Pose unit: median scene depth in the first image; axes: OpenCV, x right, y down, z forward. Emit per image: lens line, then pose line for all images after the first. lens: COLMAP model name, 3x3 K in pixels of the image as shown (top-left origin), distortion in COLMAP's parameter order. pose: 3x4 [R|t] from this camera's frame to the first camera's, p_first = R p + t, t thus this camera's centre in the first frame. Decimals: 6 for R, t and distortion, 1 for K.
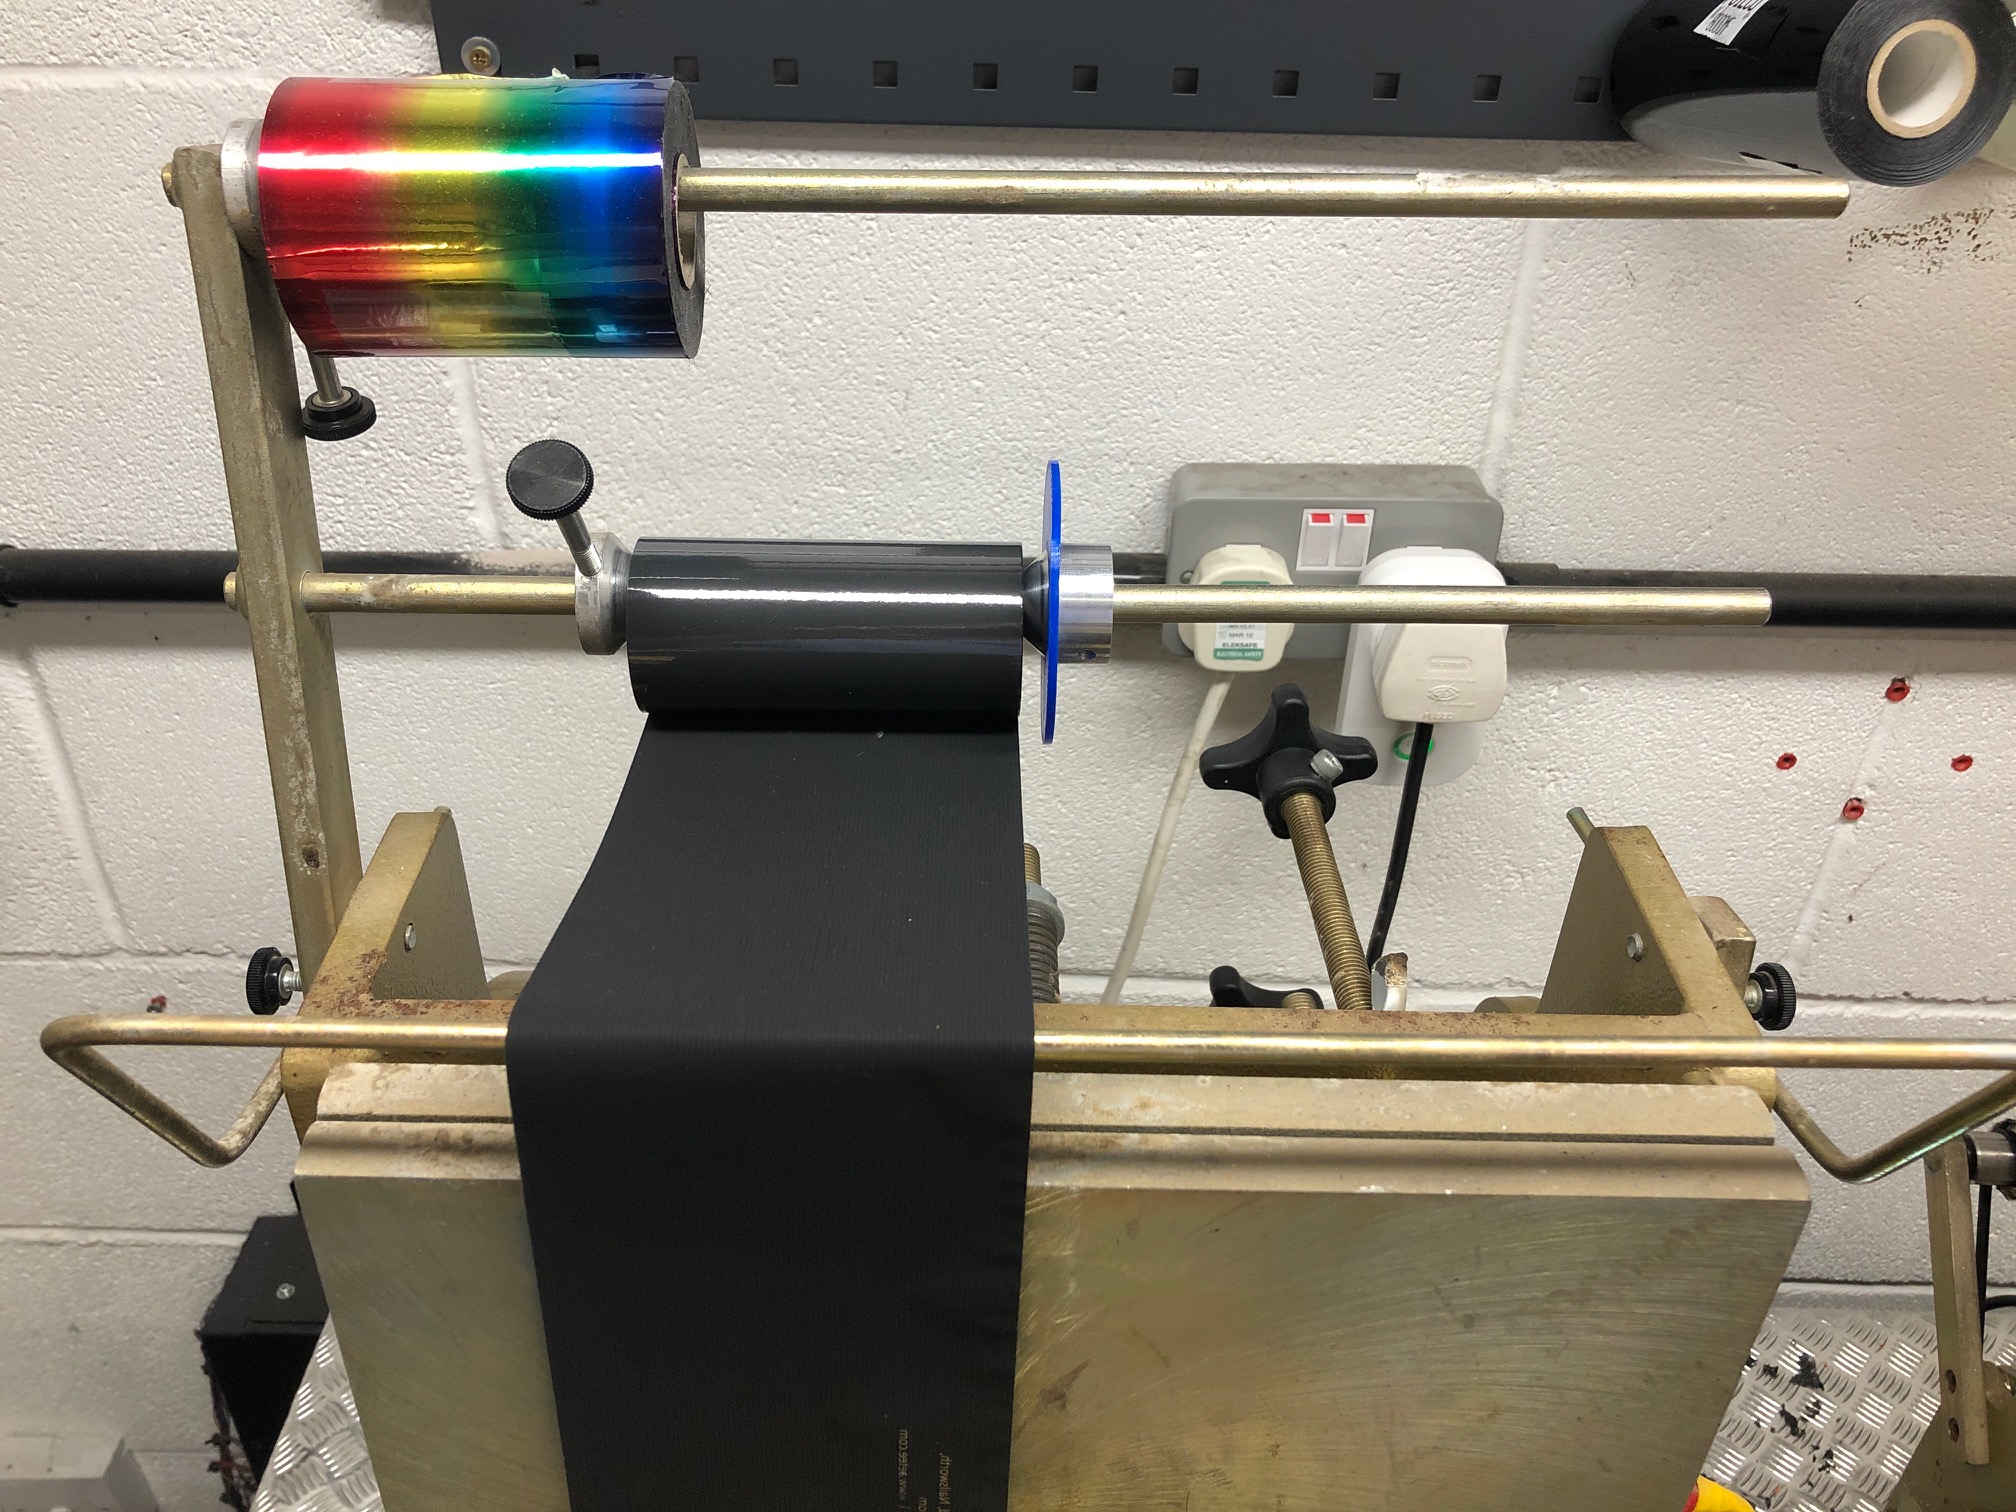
lens RADIAL K [[1676.8, 0, 989.8], [0, 1676.8, 739.2], [0, 0, 1]] dist [0.015696, -0.004254]
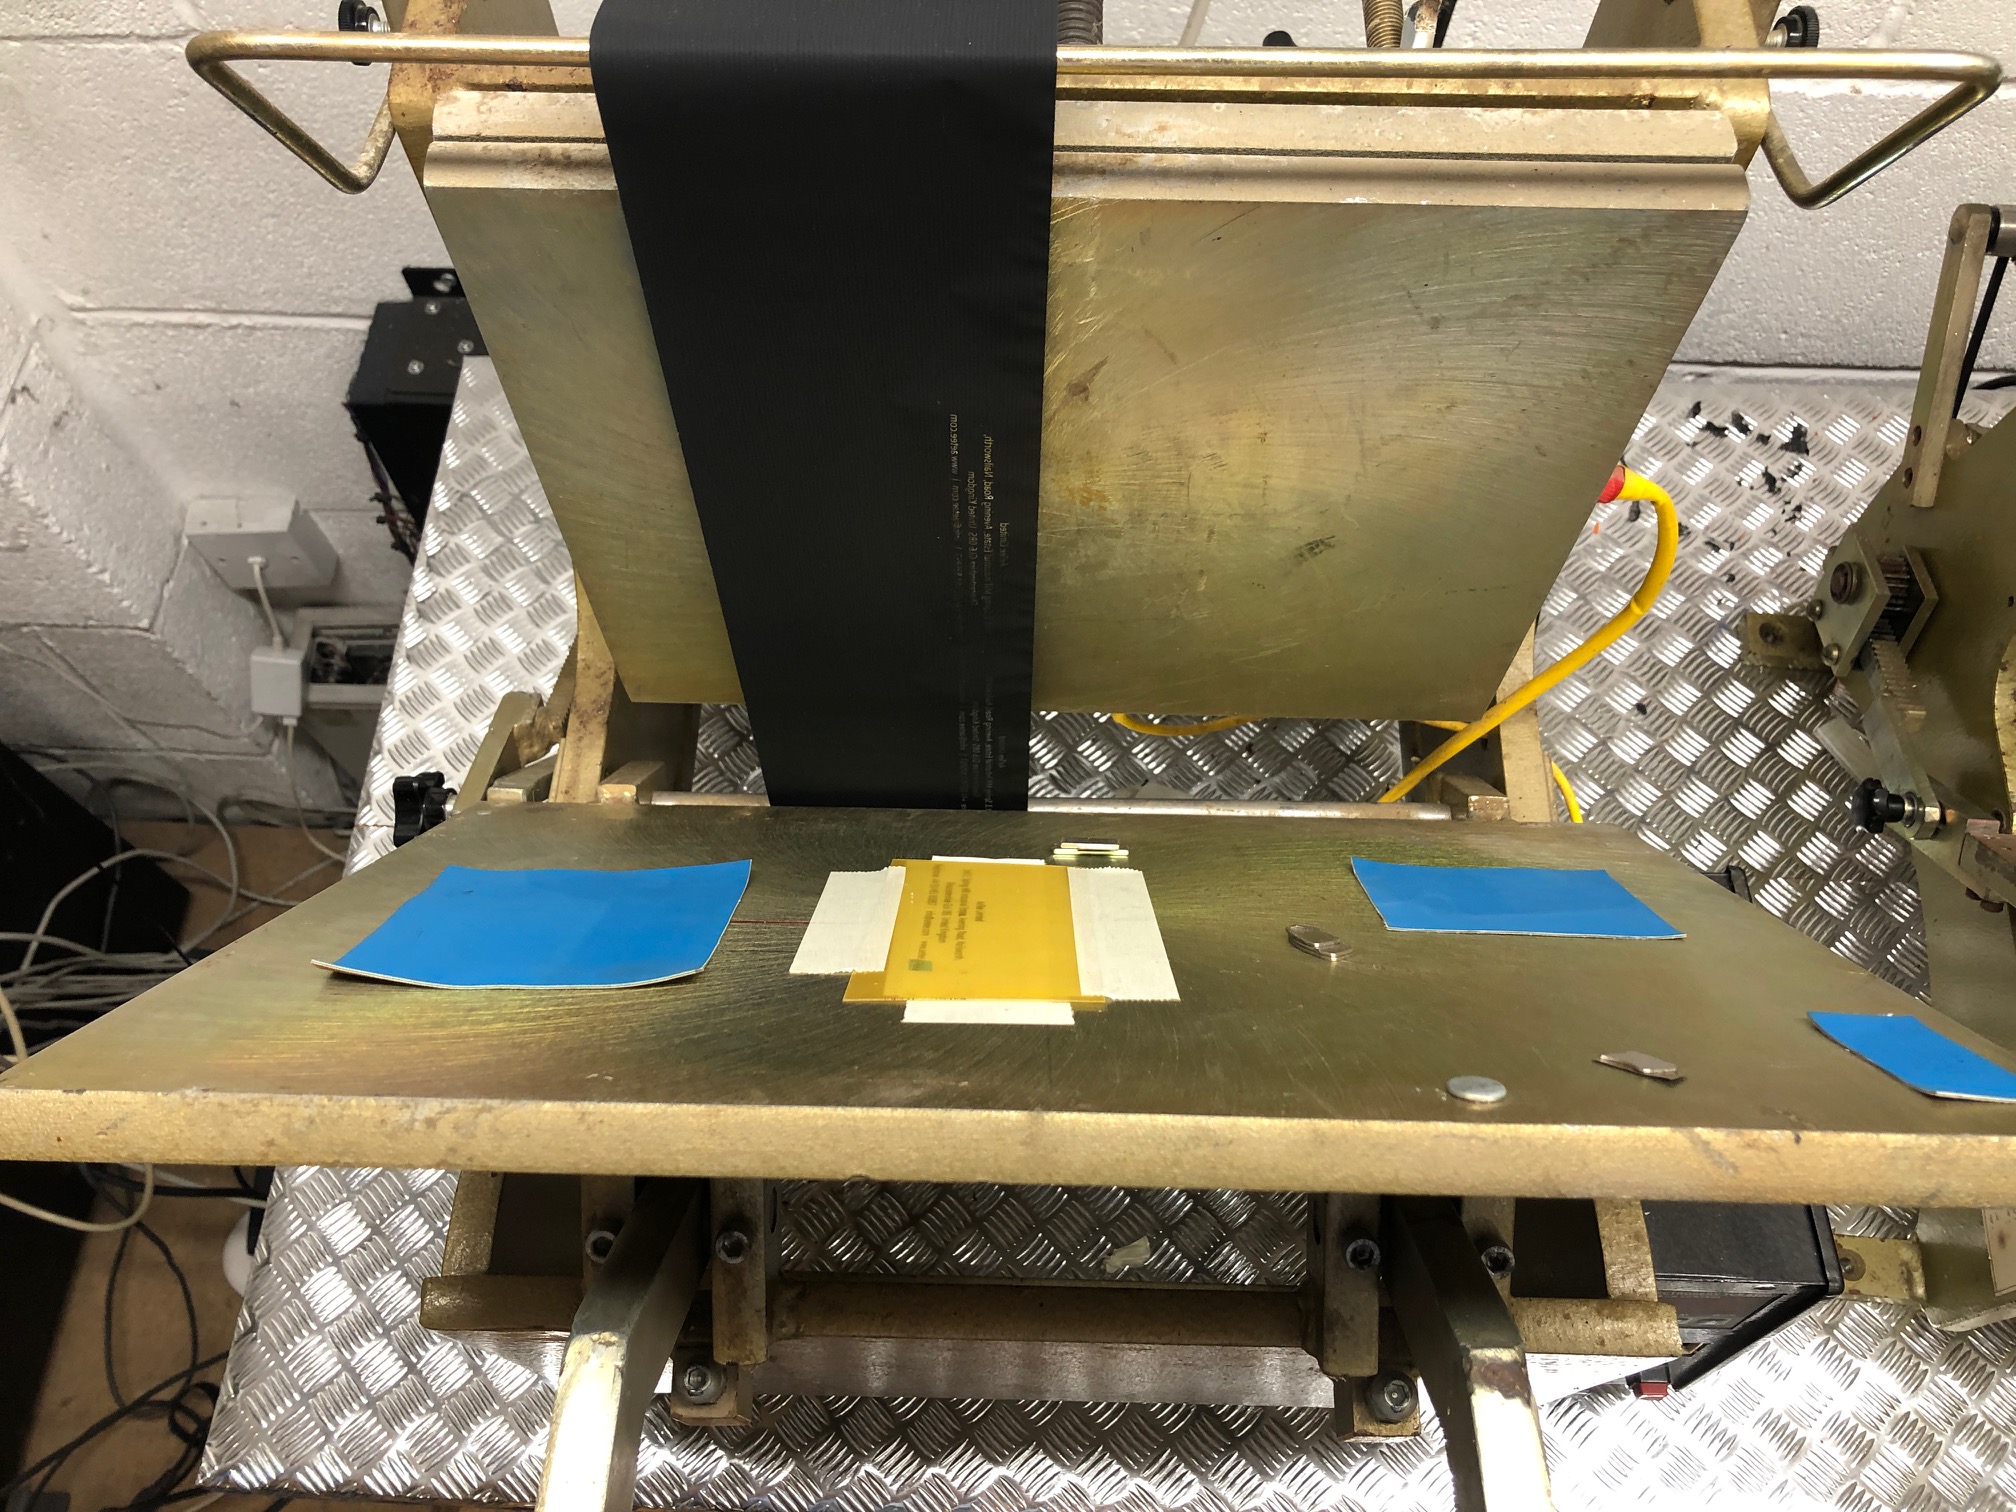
lens RADIAL K [[1676.8, 0, 990.0], [0, 1676.8, 734.5], [0, 0, 1]] dist [0.015696, -0.004254]
pose [[0.998806, 0.015450, -0.046343, 0.030337], [0.008684, 0.877407, 0.479668, 0.029682], [0.048073, -0.479498, 0.876225, -0.147716]]
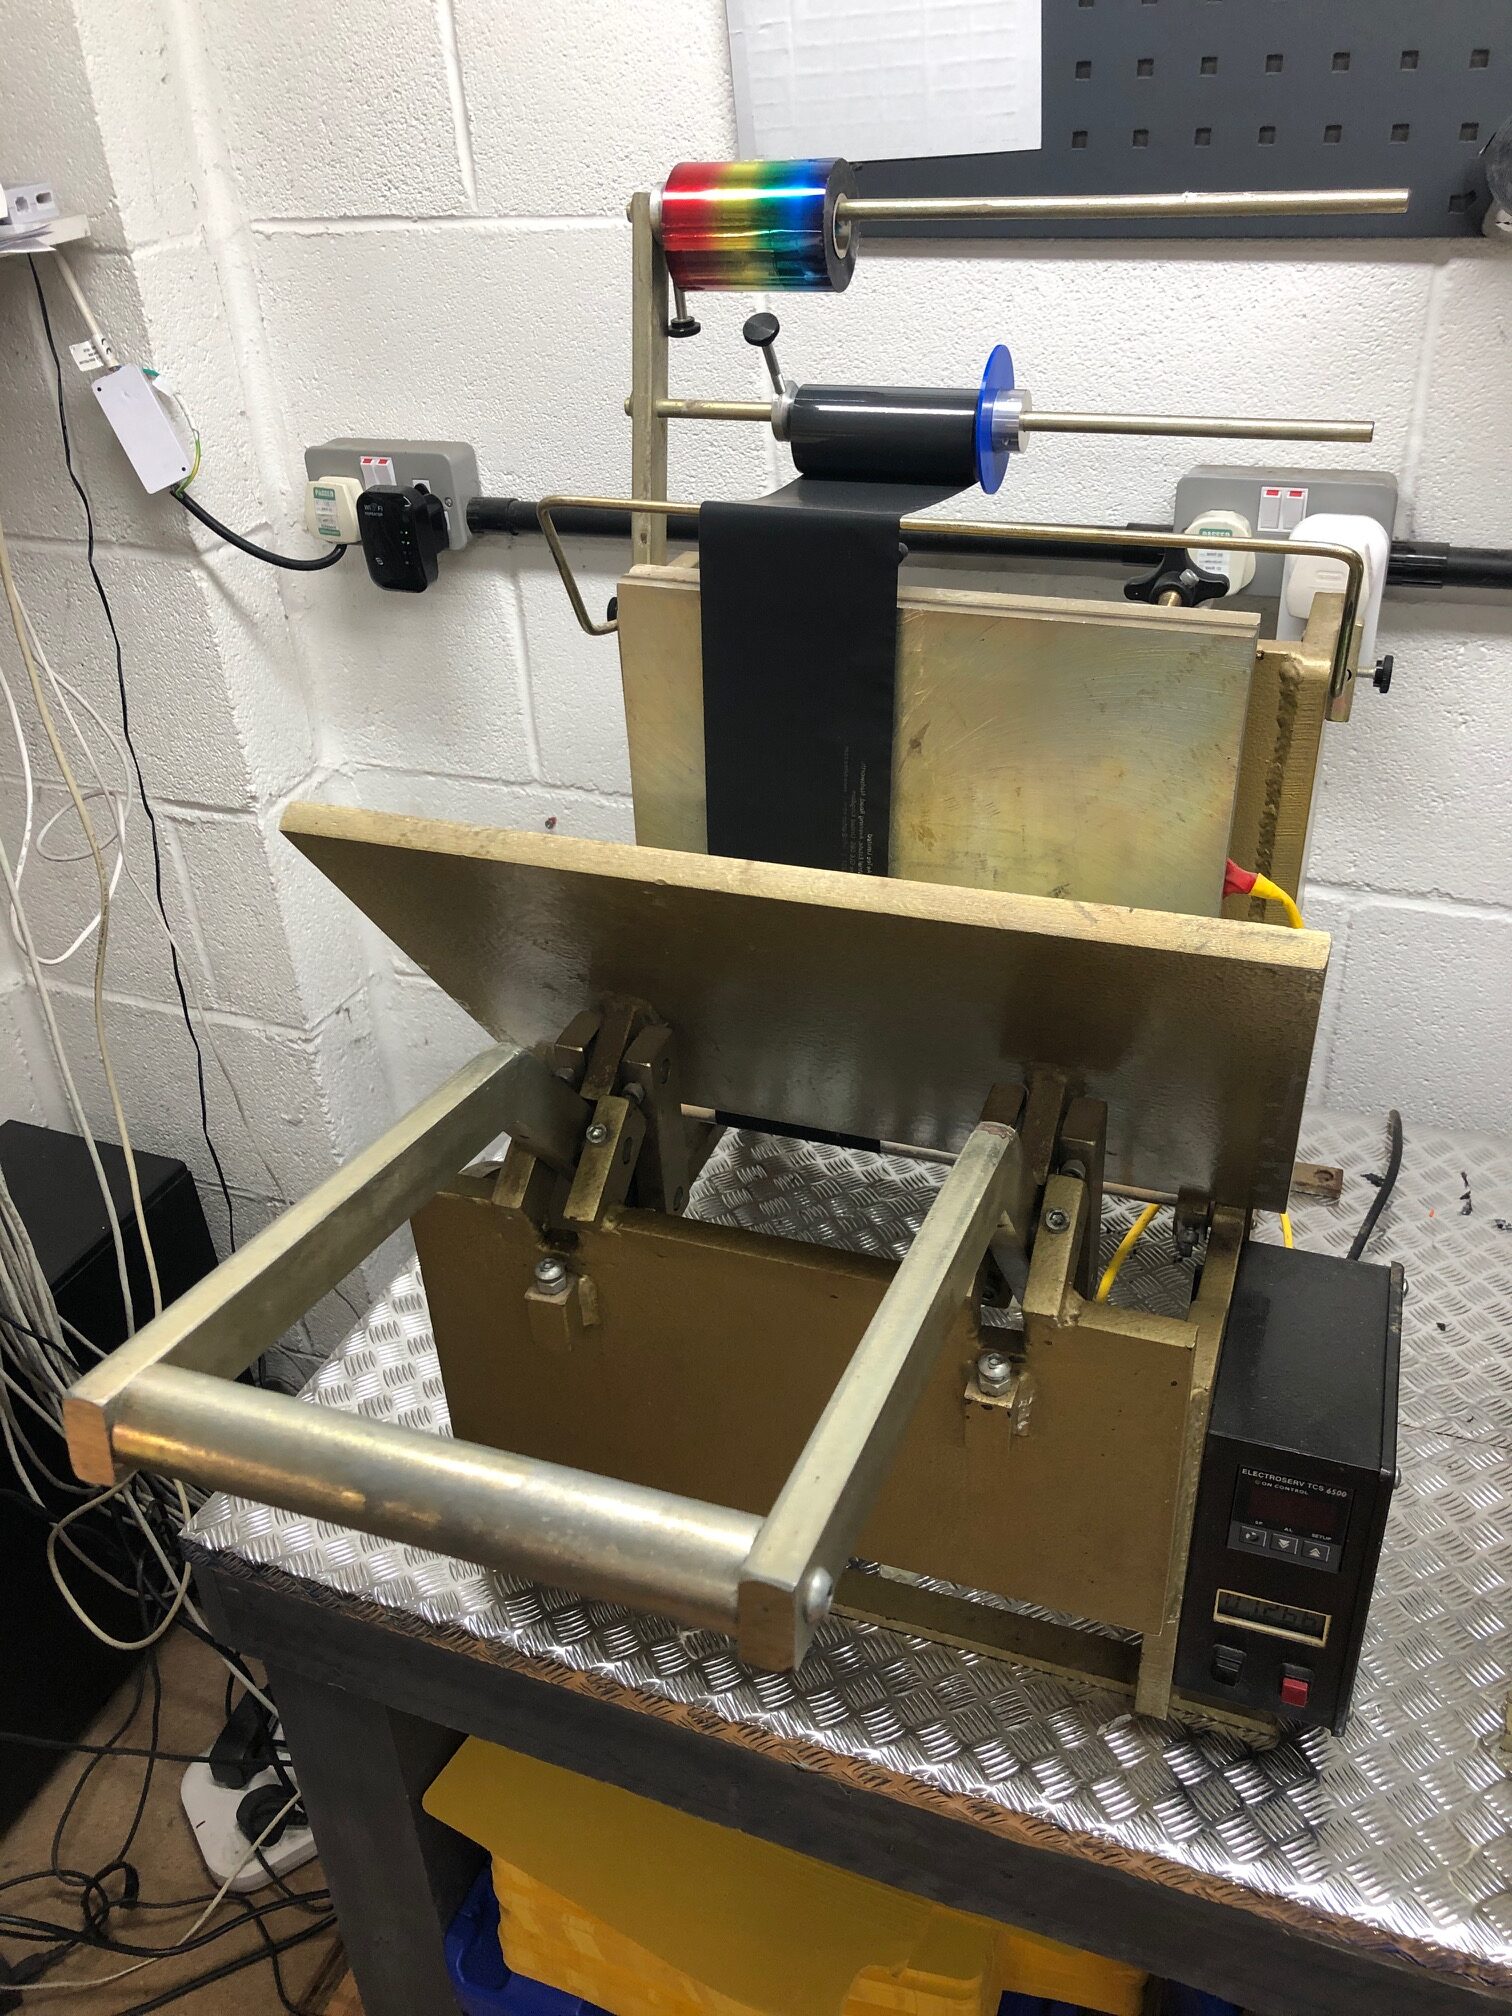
lens RADIAL K [[1676.8, 0, 763.3], [0, 1676.8, 997.9], [0, 0, 1]] dist [0.015696, -0.004254]
pose [[0.935427, 0.133489, -0.327349, 0.543192], [-0.143684, 0.989599, -0.007044, 0.676284], [0.323004, 0.053623, 0.944877, -0.986358]]
